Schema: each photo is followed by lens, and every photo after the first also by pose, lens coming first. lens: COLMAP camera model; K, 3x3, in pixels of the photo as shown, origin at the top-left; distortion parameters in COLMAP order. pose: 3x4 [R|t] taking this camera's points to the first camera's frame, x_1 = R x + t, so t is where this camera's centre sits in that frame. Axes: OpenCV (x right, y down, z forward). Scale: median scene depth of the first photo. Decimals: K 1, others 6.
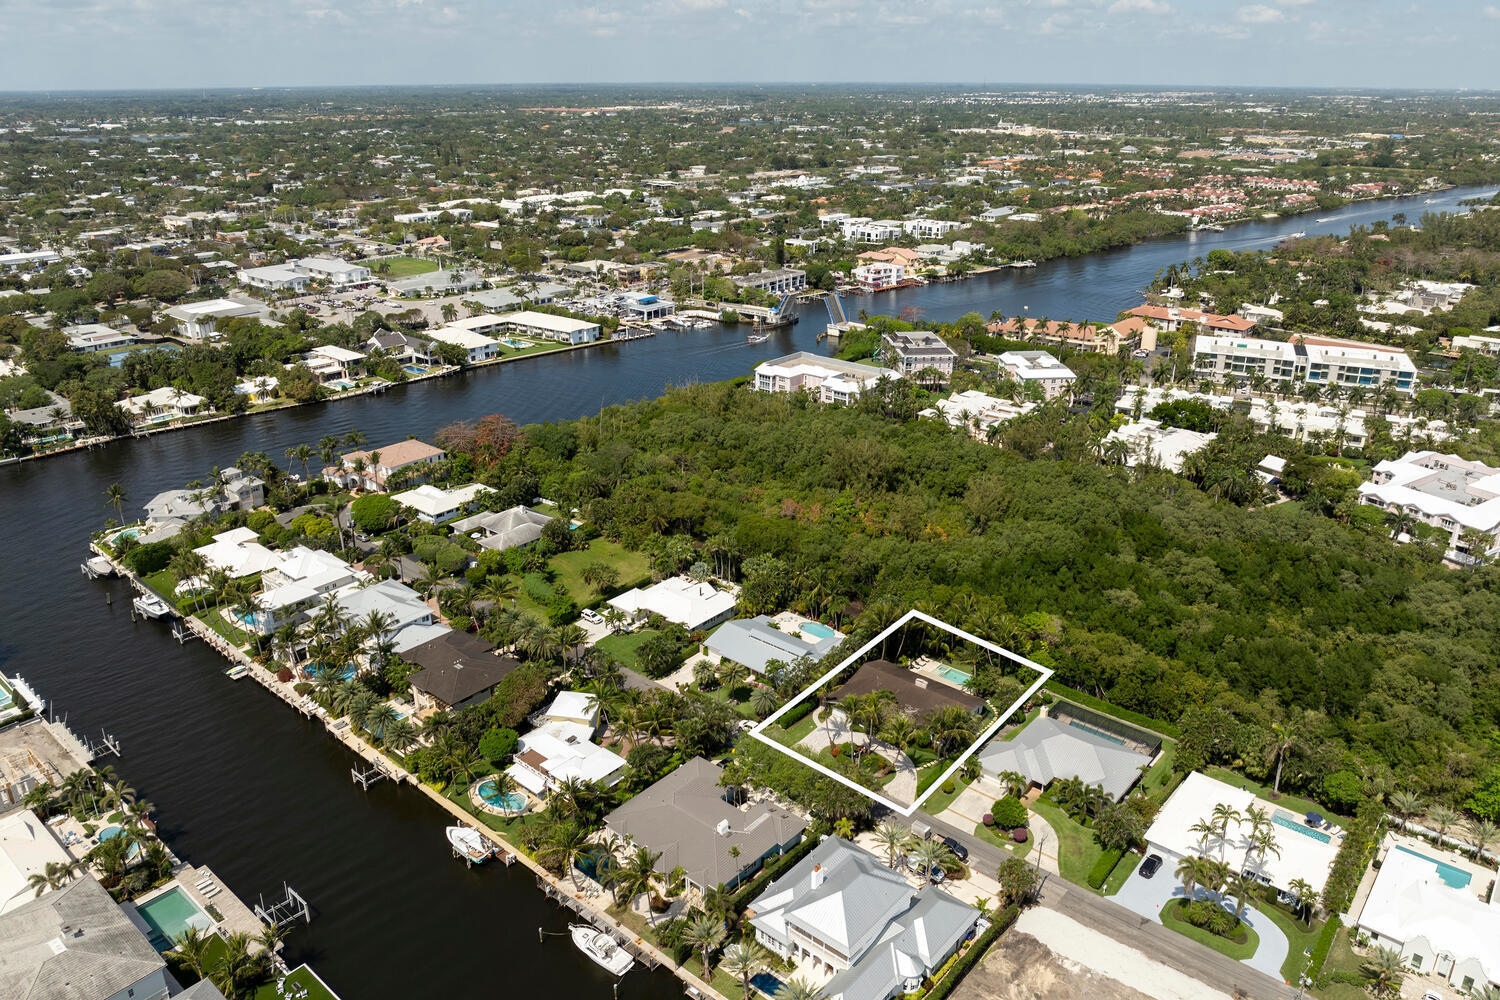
lens RADIAL K [[1049.8, 0, 736.2], [0, 1049.8, 495.7], [0, 0, 1]] dist [-0.034826, 0.001096]
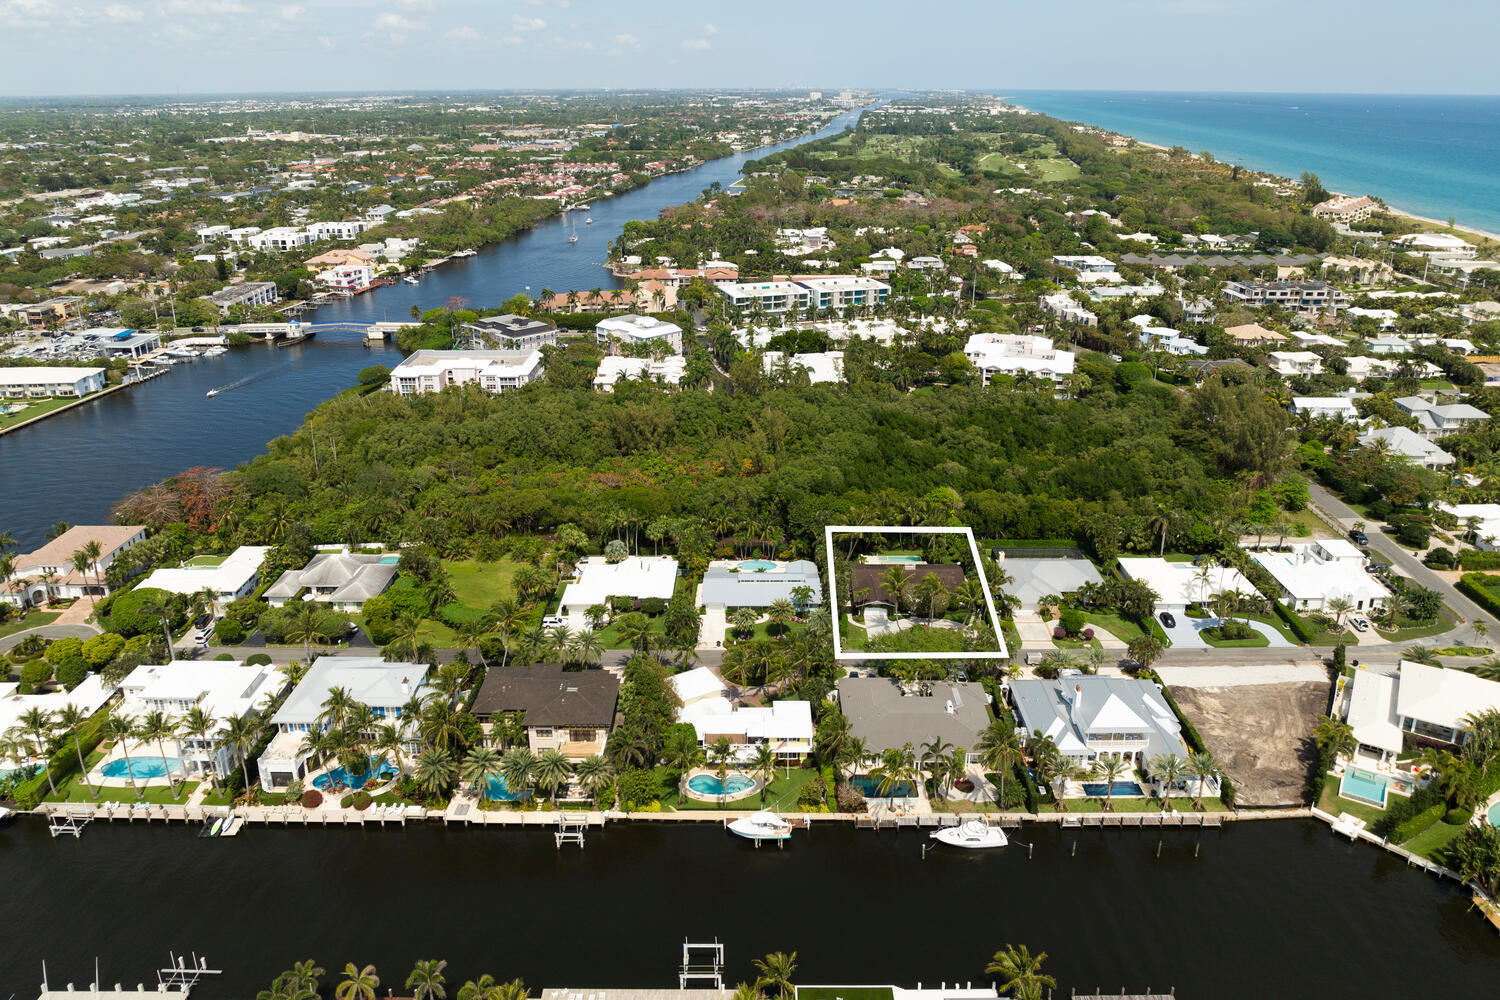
lens RADIAL K [[1049.8, 0, 736.2], [0, 1049.8, 495.7], [0, 0, 1]] dist [-0.034826, 0.001096]
pose [[0.763976, -0.236296, 0.600420, -0.488937], [0.239954, 0.967838, 0.075575, -0.021138], [-0.598967, 0.086336, 0.796106, 0.151039]]
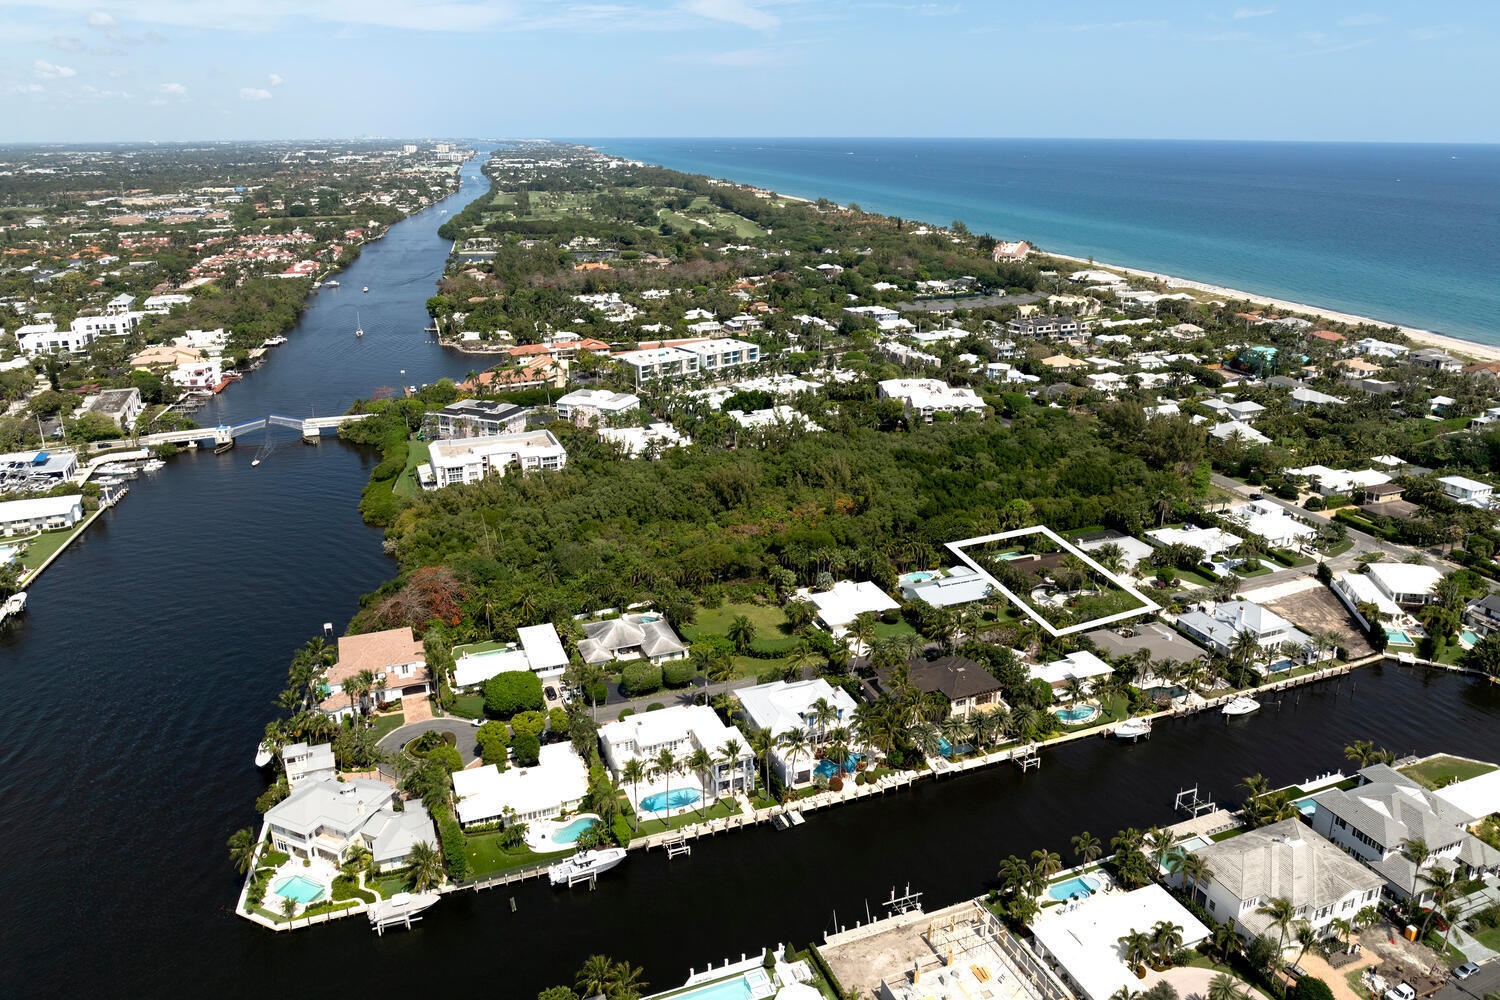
lens RADIAL K [[1049.8, 0, 736.2], [0, 1049.8, 495.7], [0, 0, 1]] dist [-0.034826, 0.001096]
pose [[0.467837, -0.290482, 0.834715, -1.004810], [0.328995, 0.933810, 0.140573, -0.210448], [-0.820299, 0.208852, 0.532438, 0.396580]]
